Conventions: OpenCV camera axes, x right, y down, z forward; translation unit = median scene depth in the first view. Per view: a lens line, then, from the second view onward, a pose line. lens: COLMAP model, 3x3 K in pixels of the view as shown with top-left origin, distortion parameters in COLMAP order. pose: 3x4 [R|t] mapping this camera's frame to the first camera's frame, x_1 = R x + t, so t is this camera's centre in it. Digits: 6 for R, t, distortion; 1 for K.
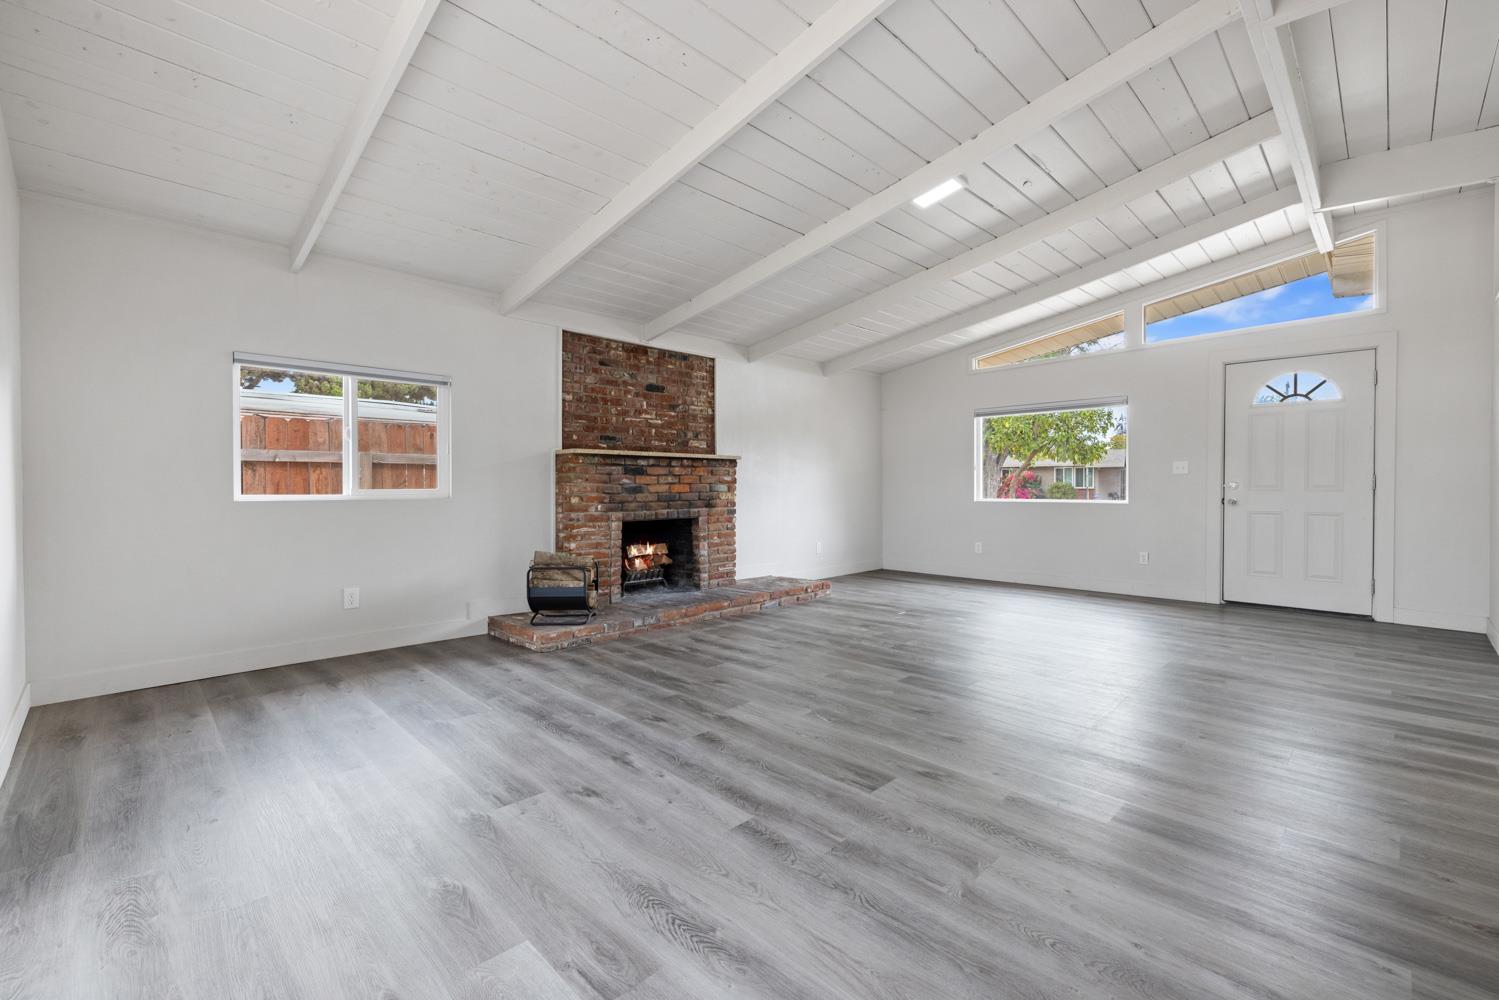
lens RADIAL K [[639.6, 0, 746.9], [0, 639.6, 494.8], [0, 0, 1]] dist [0.001108, -0.000114]
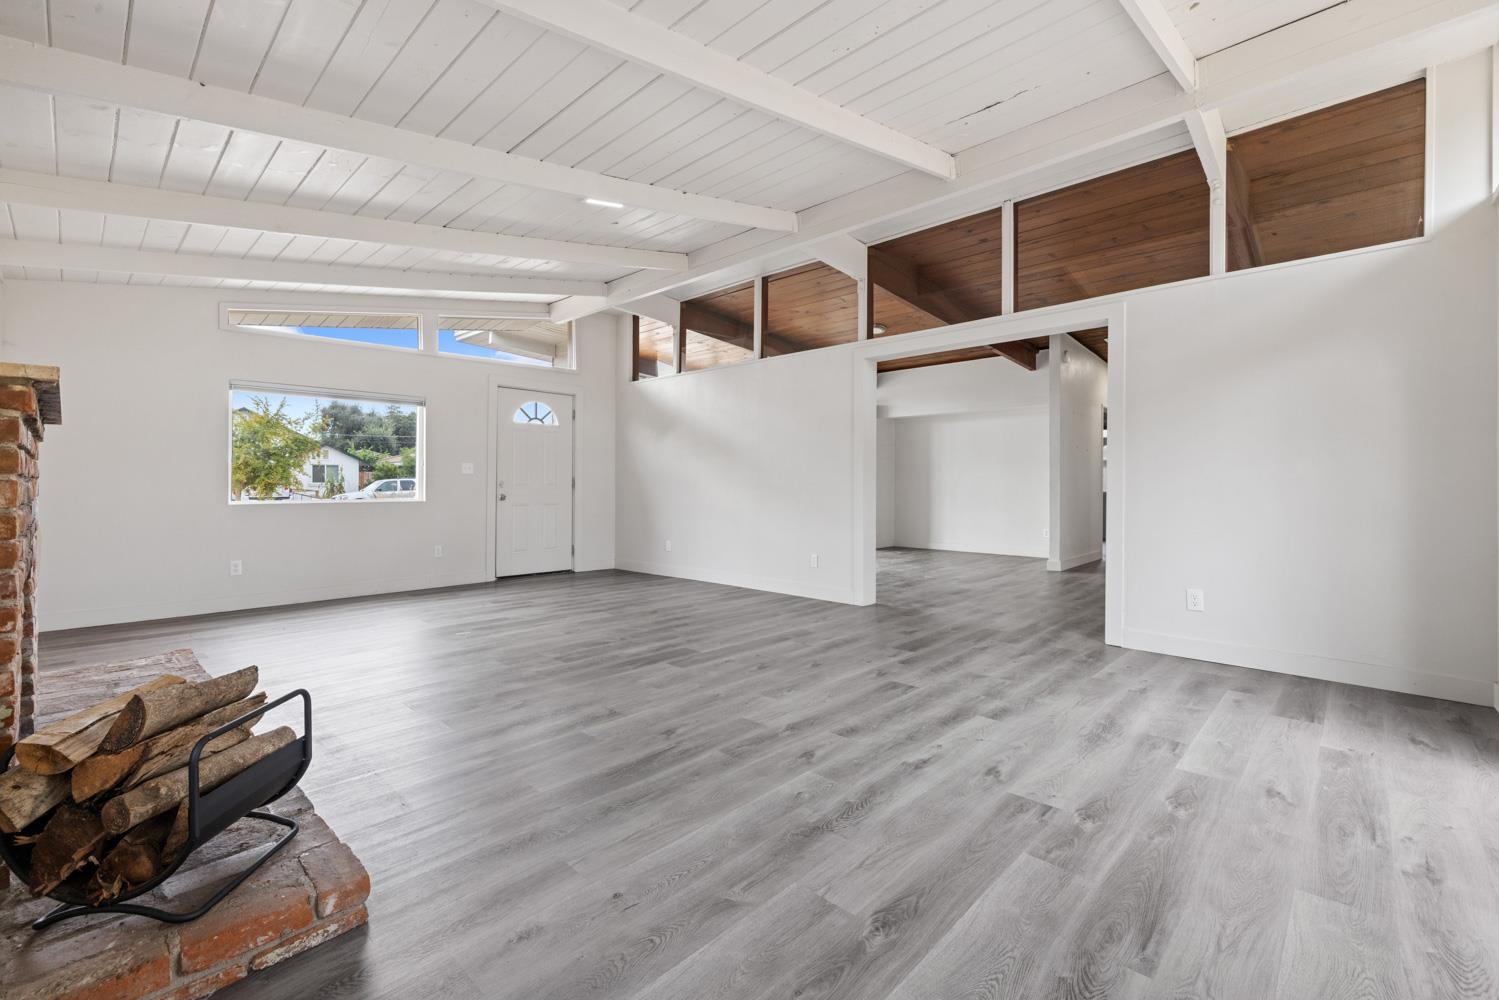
lens RADIAL K [[639.6, 0, 746.9], [0, 639.6, 490.2], [0, 0, 1]] dist [0.001108, -0.000114]
pose [[-0.030308, -0.008316, 0.999506, -1.052314], [0.011644, 0.999895, 0.008672, -0.016204], [-0.999473, 0.011901, -0.030208, 1.164209]]
